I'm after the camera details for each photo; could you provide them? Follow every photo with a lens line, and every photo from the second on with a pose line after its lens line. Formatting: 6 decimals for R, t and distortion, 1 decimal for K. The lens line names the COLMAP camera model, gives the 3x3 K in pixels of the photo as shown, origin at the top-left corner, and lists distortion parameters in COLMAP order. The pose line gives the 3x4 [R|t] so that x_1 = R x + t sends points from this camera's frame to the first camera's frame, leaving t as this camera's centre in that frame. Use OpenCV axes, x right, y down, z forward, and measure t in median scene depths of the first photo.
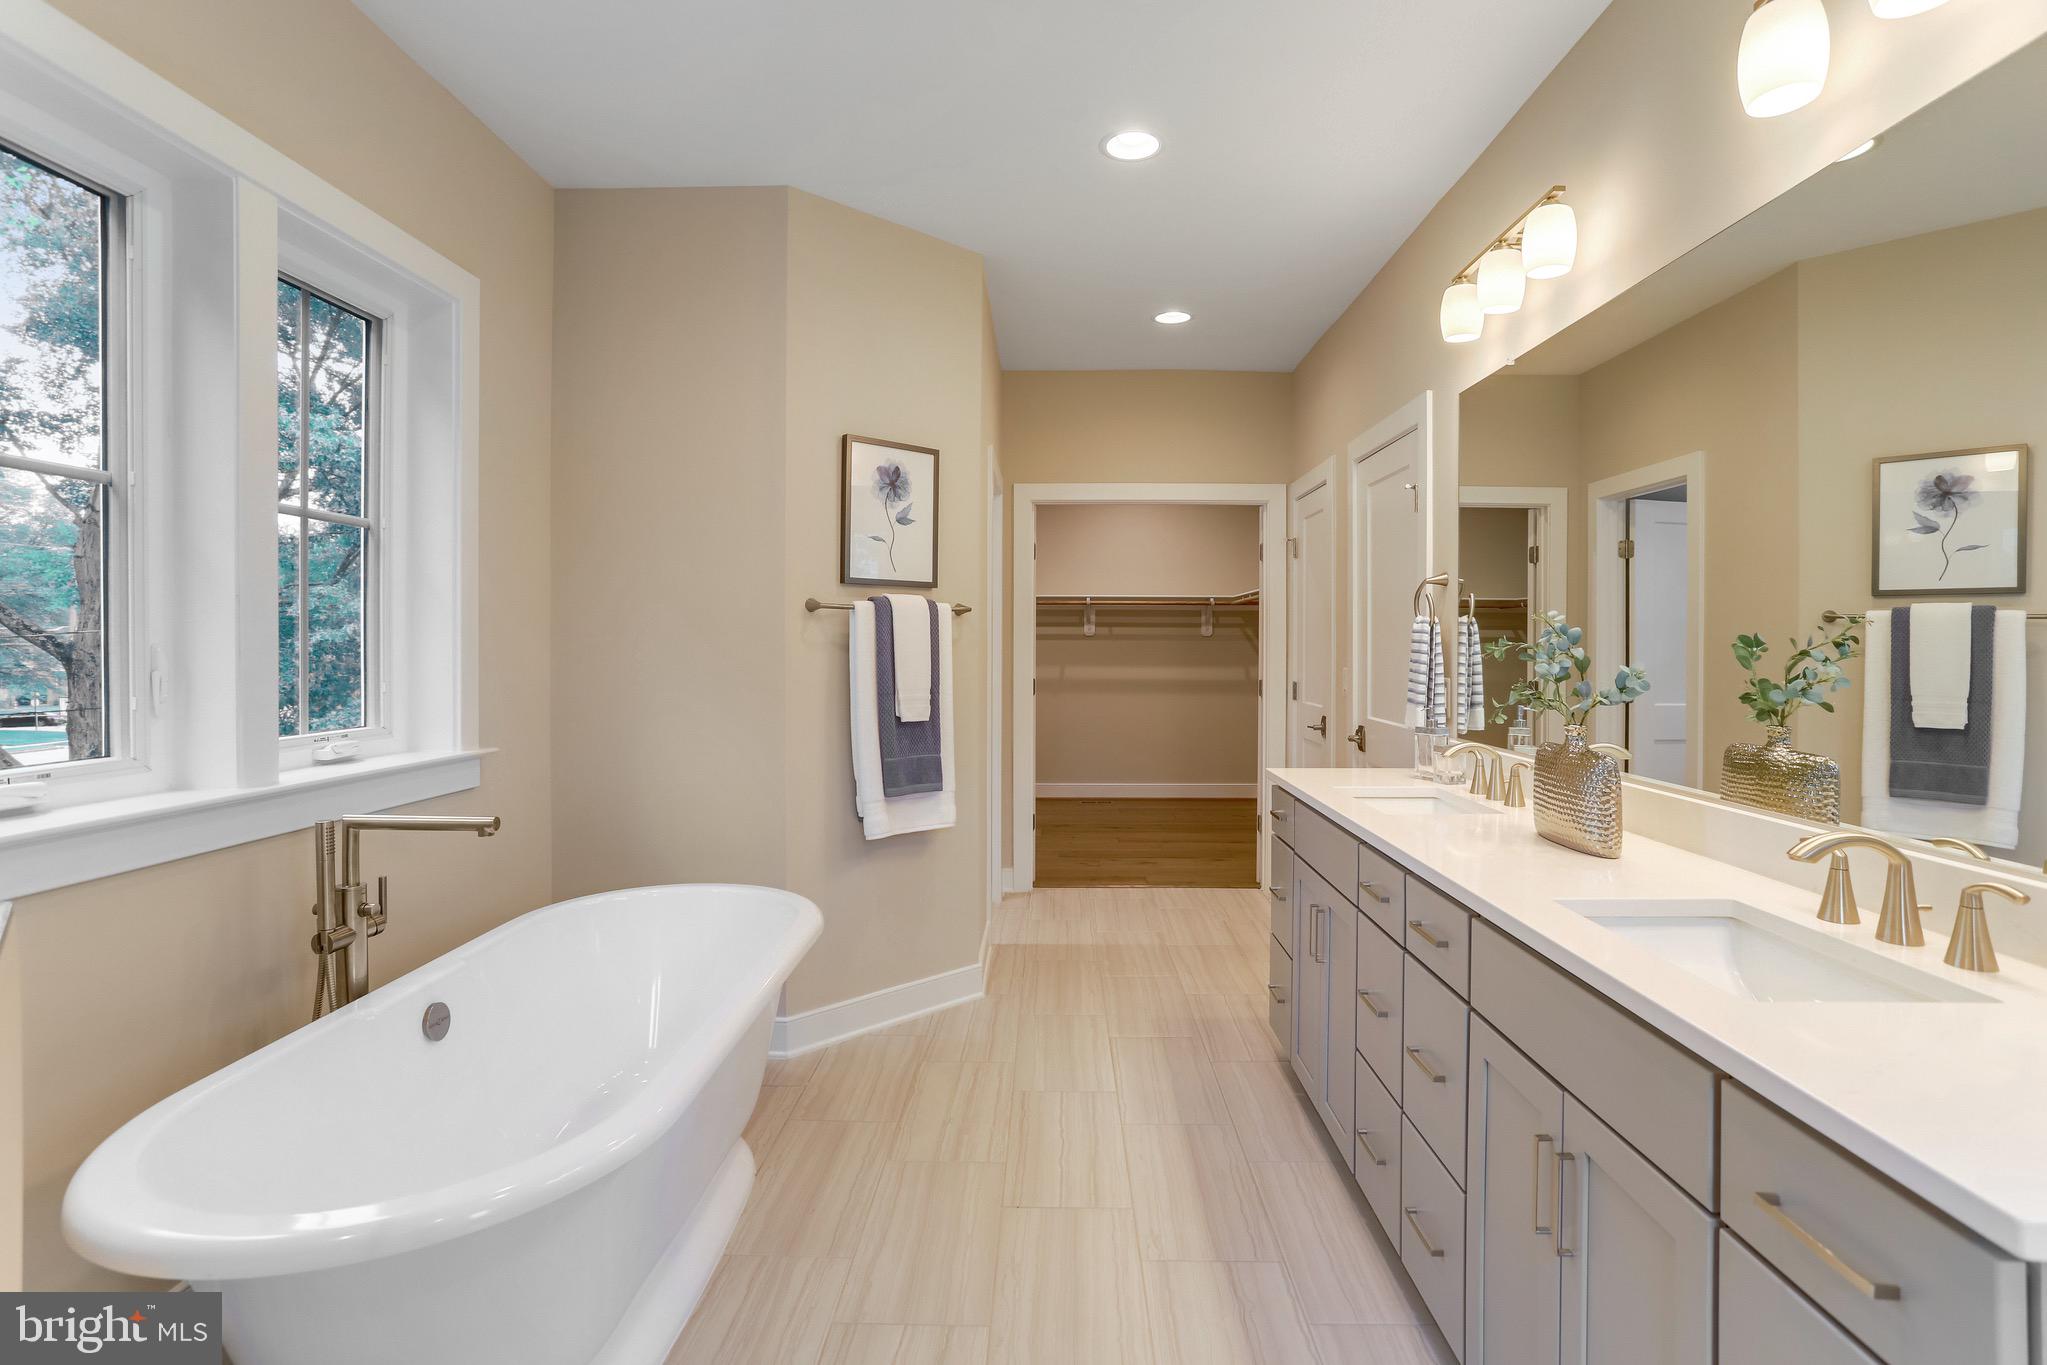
lens RADIAL K [[997.1, 0, 1016.9], [0, 997.1, 659.8], [0, 0, 1]] dist [-0.056232, 0.034243]
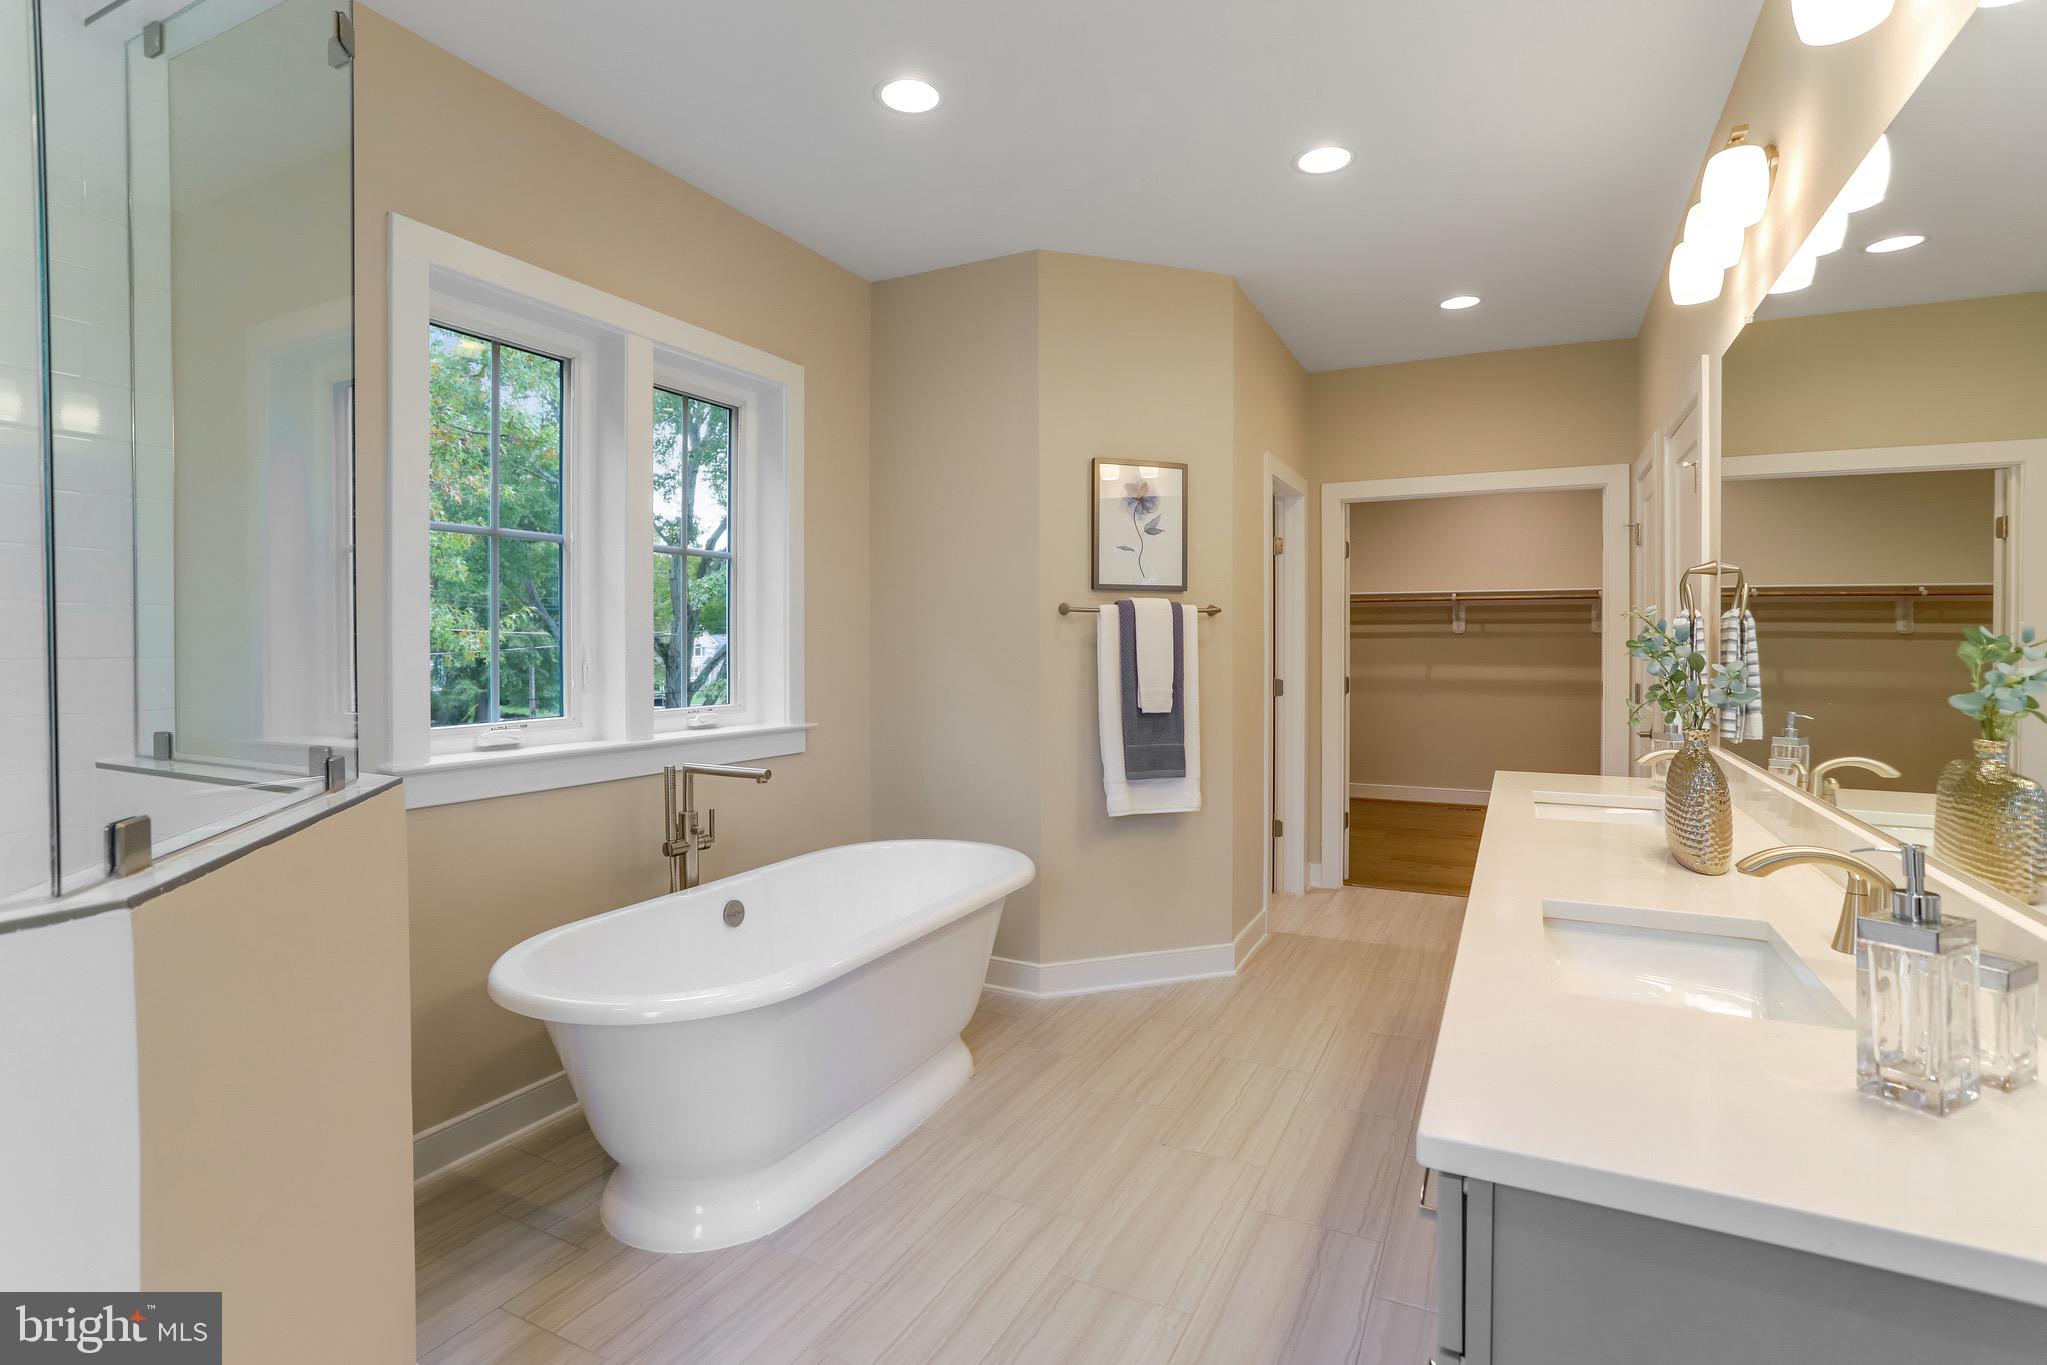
lens RADIAL K [[997.1, 0, 1016.9], [0, 997.1, 659.8], [0, 0, 1]] dist [-0.056232, 0.034243]
pose [[0.898397, 0.004345, -0.439162, 0.249649], [-0.003803, 0.999991, 0.002114, 0.001395], [0.439167, -0.000229, 0.898405, -0.060799]]
